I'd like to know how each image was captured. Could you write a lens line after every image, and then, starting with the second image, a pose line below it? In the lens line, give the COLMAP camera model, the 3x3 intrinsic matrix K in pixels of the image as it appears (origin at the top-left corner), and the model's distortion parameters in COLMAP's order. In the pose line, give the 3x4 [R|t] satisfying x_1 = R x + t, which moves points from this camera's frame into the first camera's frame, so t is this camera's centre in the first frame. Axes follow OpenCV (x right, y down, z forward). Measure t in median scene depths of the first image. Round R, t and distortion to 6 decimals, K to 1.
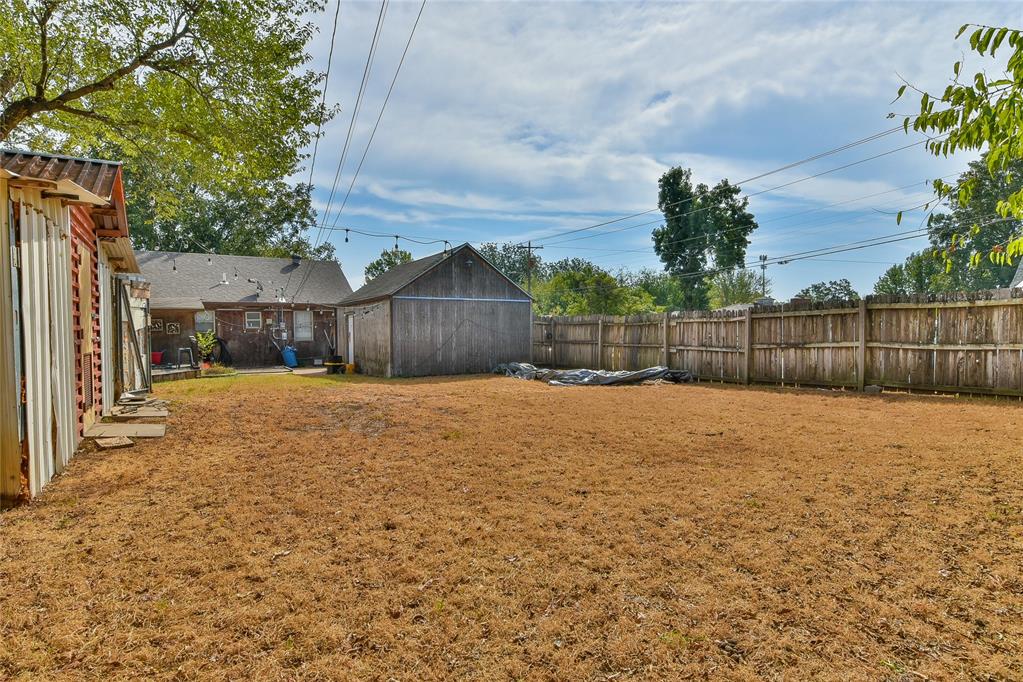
lens RADIAL K [[564.3, 0, 512.6], [0, 564.3, 342.6], [0, 0, 1]] dist [0.043700, -0.026578]
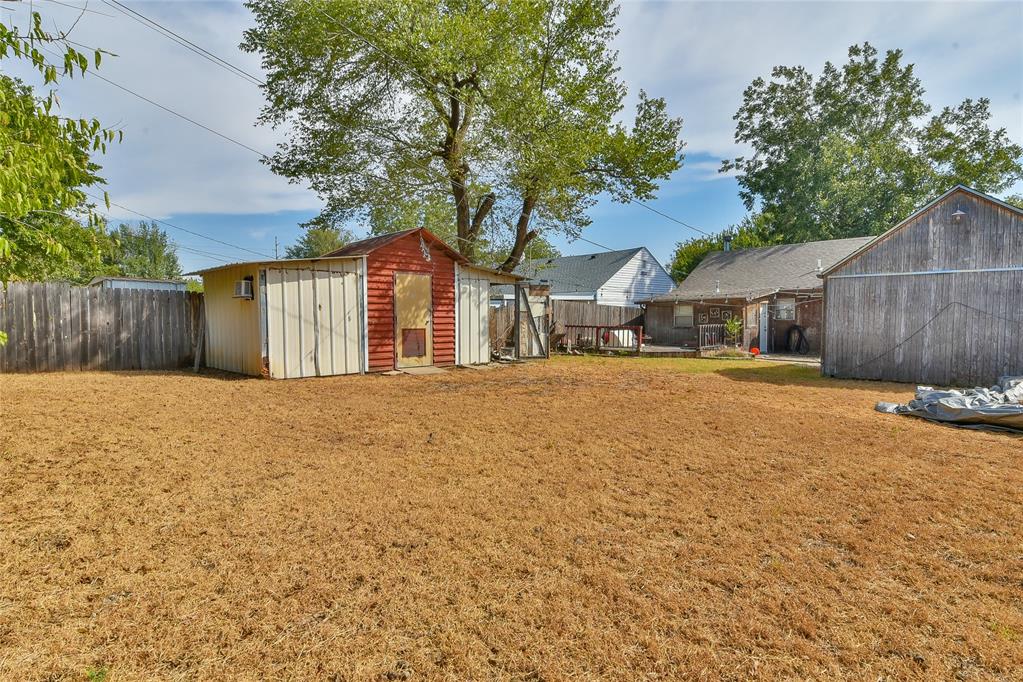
lens RADIAL K [[564.3, 0, 512.9], [0, 564.3, 340.4], [0, 0, 1]] dist [0.043700, -0.026578]
pose [[0.184609, 0.046865, -0.981694, 0.498629], [-0.026531, 0.998736, 0.042689, -0.013031], [0.982454, 0.018164, 0.185619, 0.396580]]
